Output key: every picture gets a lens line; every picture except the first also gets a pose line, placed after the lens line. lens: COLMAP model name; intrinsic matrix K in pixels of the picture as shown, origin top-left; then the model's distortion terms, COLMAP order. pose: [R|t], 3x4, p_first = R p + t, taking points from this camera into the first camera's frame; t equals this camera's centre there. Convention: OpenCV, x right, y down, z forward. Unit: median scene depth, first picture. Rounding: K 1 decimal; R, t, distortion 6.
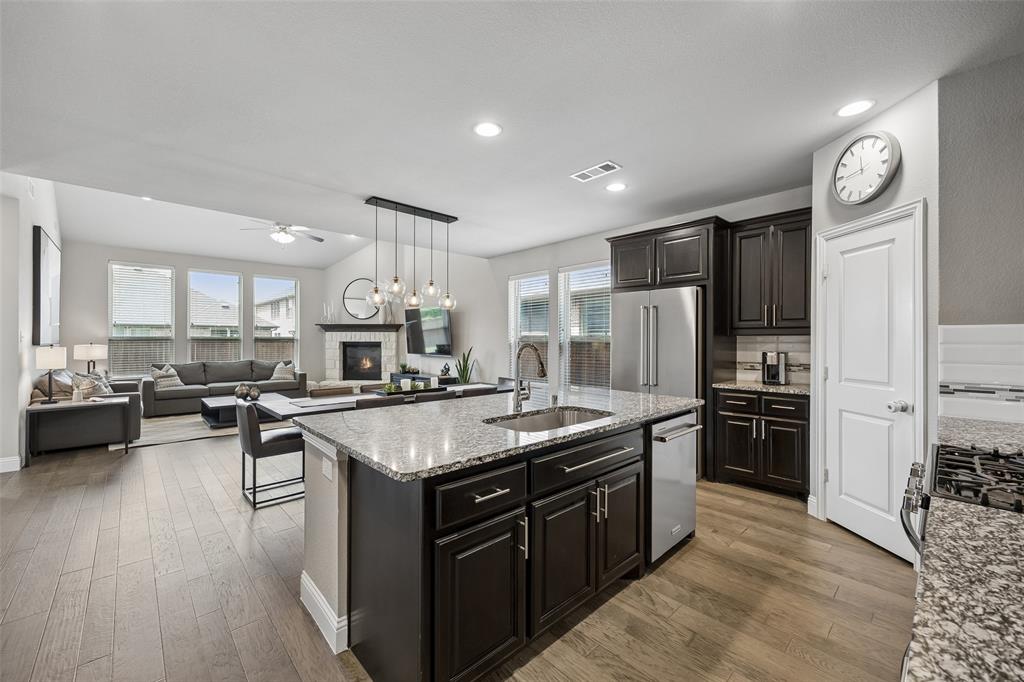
lens RADIAL K [[407.2, 0, 512.0], [0, 407.2, 341.0], [0, 0, 1]] dist [0.011674, 0.000016]
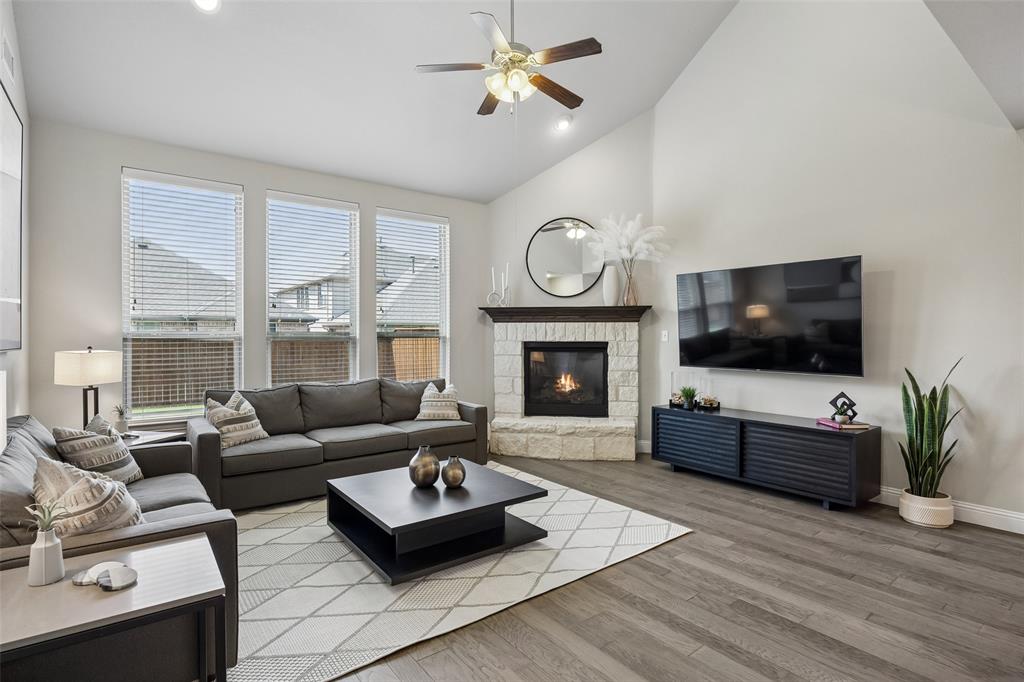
lens RADIAL K [[510.0, 0, 512.0], [0, 510.0, 341.0], [0, 0, 1]] dist [-0.000165, 0.000070]
pose [[0.994667, -0.001648, -0.103130, -0.411795], [0.002253, 0.999981, 0.005747, -0.002984], [0.103118, -0.005949, 0.994651, 0.402521]]
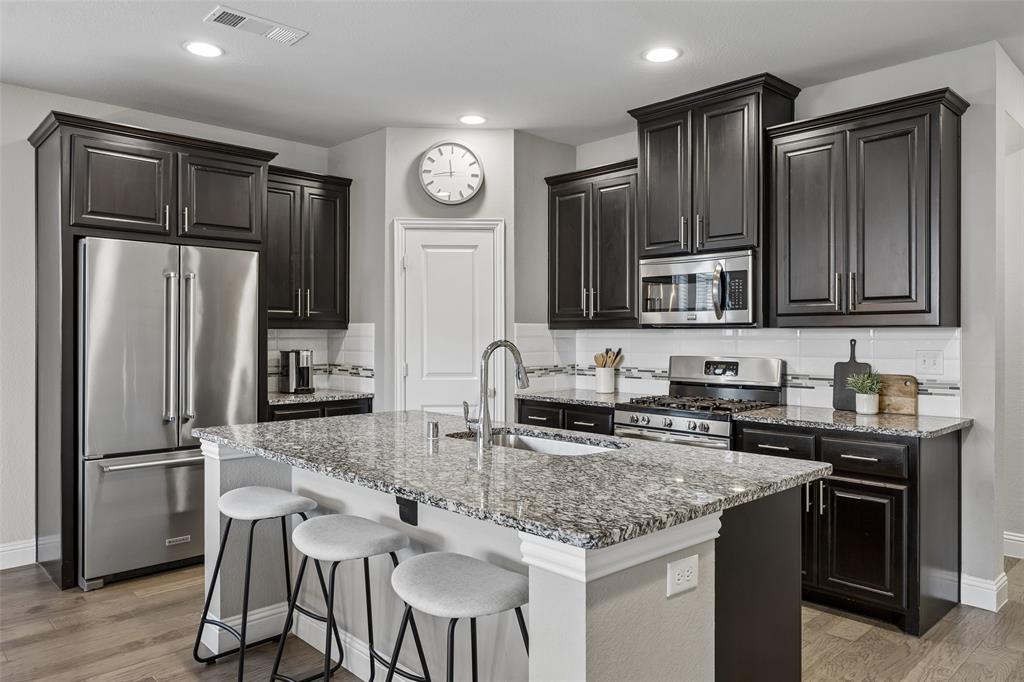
lens RADIAL K [[698.3, 0, 512.0], [0, 698.3, 341.0], [0, 0, 1]] dist [-0.001881, -0.000069]
pose [[-0.004258, -0.007375, 0.999964, -0.298061], [0.004872, 0.999961, 0.007396, 0.000447], [-0.999979, 0.004903, -0.004222, 0.269935]]
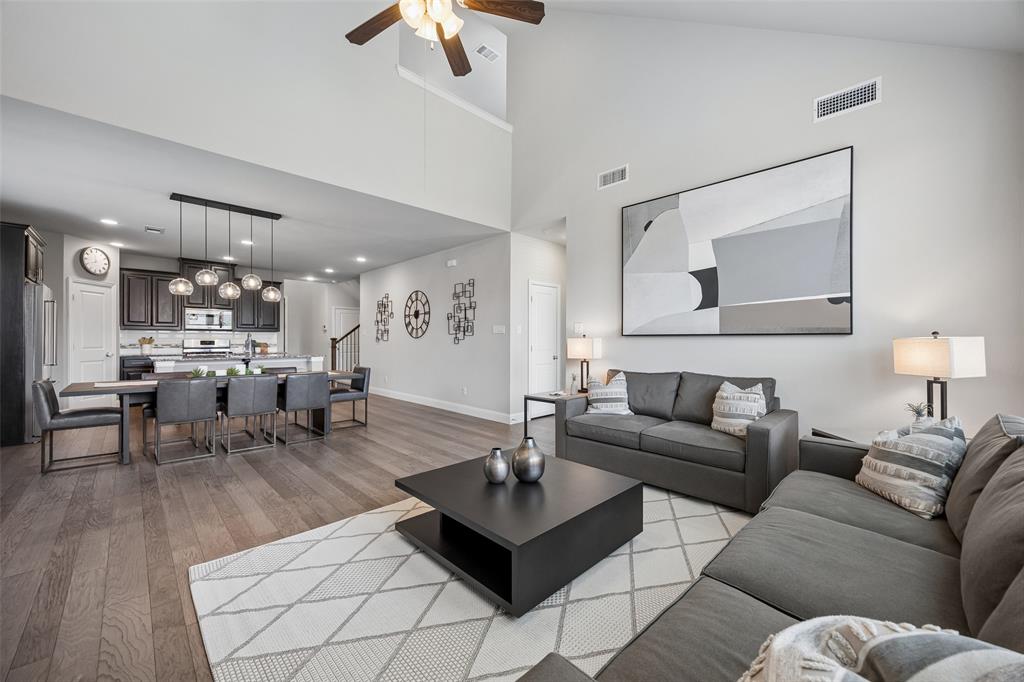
lens RADIAL K [[407.2, 0, 512.0], [0, 407.2, 341.0], [0, 0, 1]] dist [0.011674, 0.000016]
pose [[-0.999974, -0.003673, -0.006182, -0.510604], [-0.003730, 0.999951, 0.009150, 0.008801], [0.006148, 0.009173, -0.999939, 1.098831]]
